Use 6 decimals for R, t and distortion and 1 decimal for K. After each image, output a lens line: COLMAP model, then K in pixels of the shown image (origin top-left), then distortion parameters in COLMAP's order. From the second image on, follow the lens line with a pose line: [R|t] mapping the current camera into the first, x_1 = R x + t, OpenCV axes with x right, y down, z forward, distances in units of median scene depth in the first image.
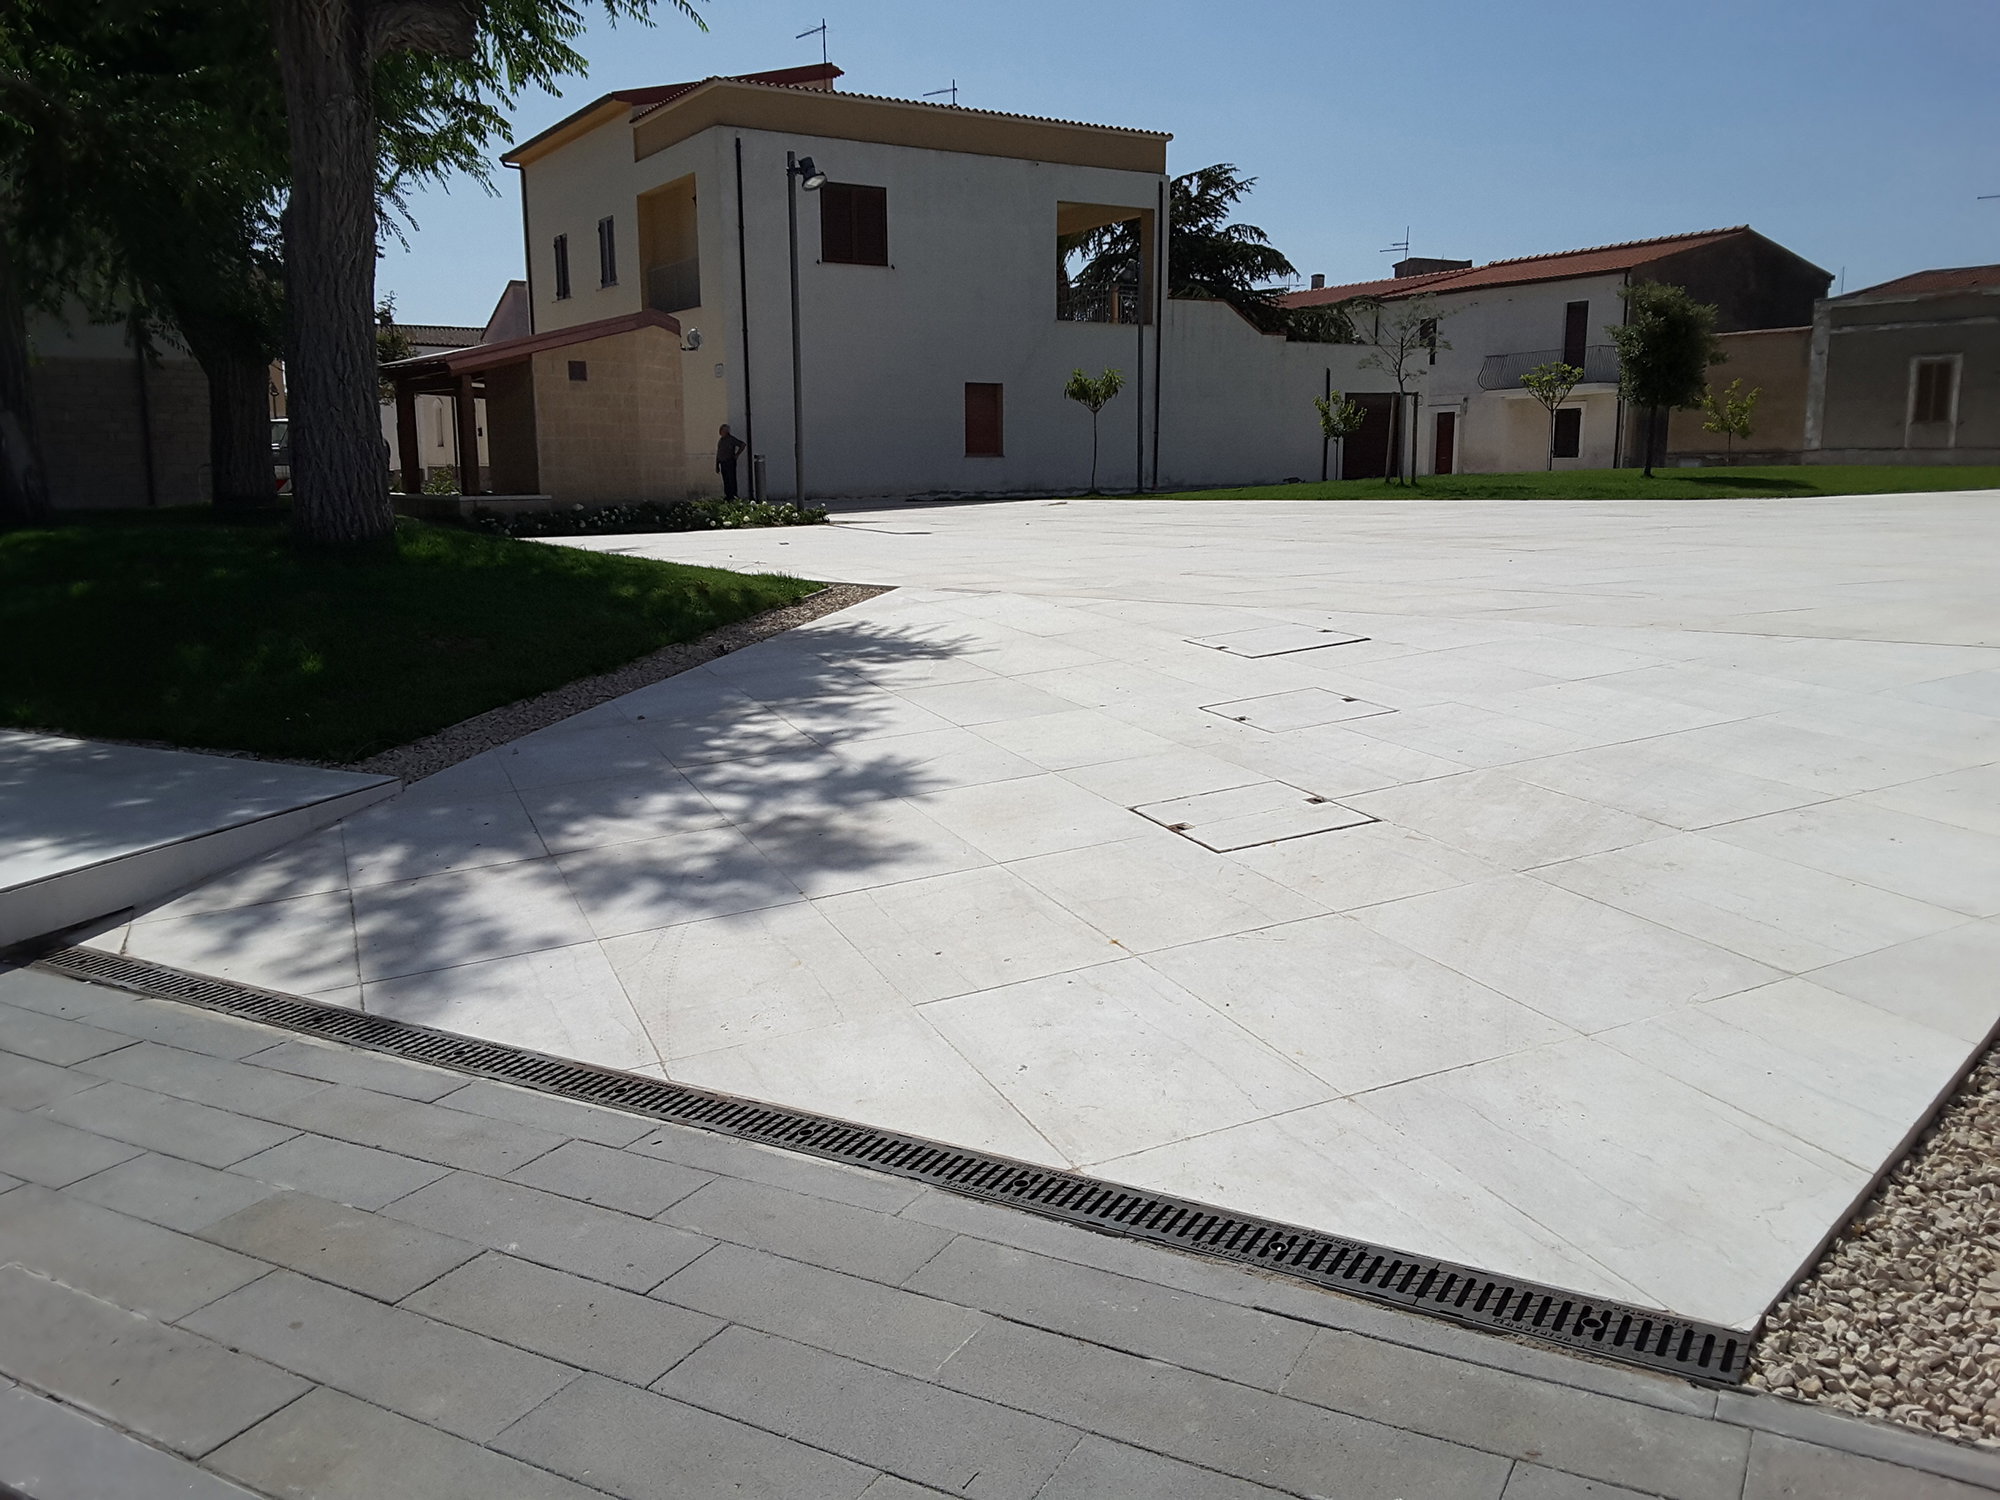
lens RADIAL K [[1588.7, 0, 1000.0], [0, 1588.7, 750.0], [0, 0, 1]] dist [-0.003647, -0.008434]
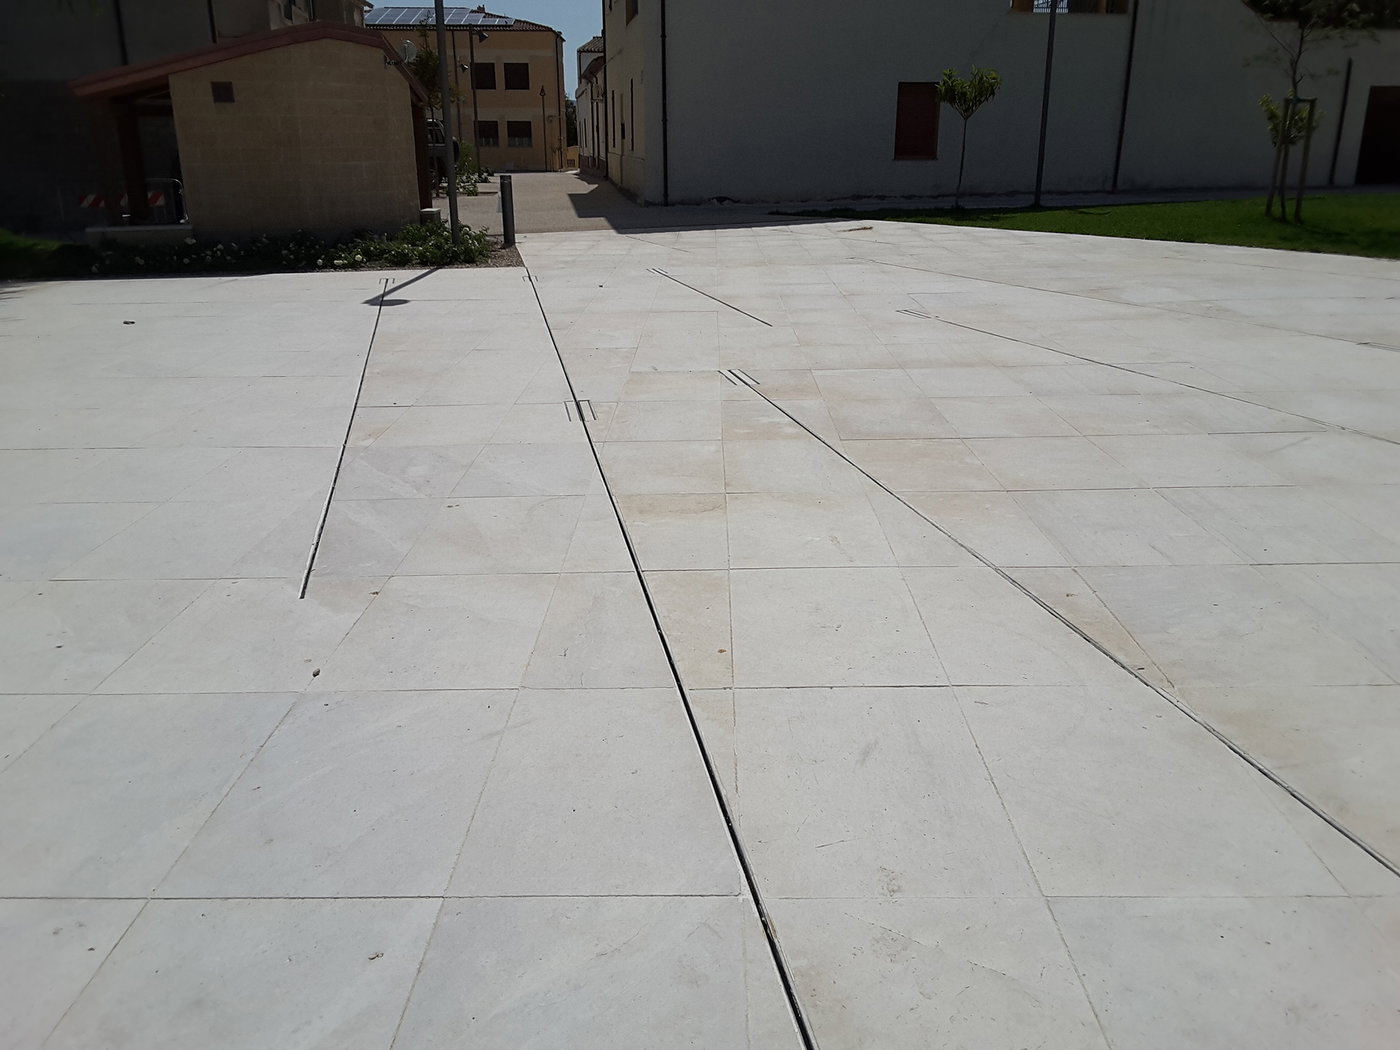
lens RADIAL K [[1112.1, 0, 700.0], [0, 1112.1, 525.0], [0, 0, 1]] dist [-0.003647, -0.008434]
pose [[0.917043, 0.136588, -0.374668, 0.173798], [-0.074581, 0.981680, 0.175334, -0.073504], [0.391752, -0.132845, 0.910430, 0.283548]]
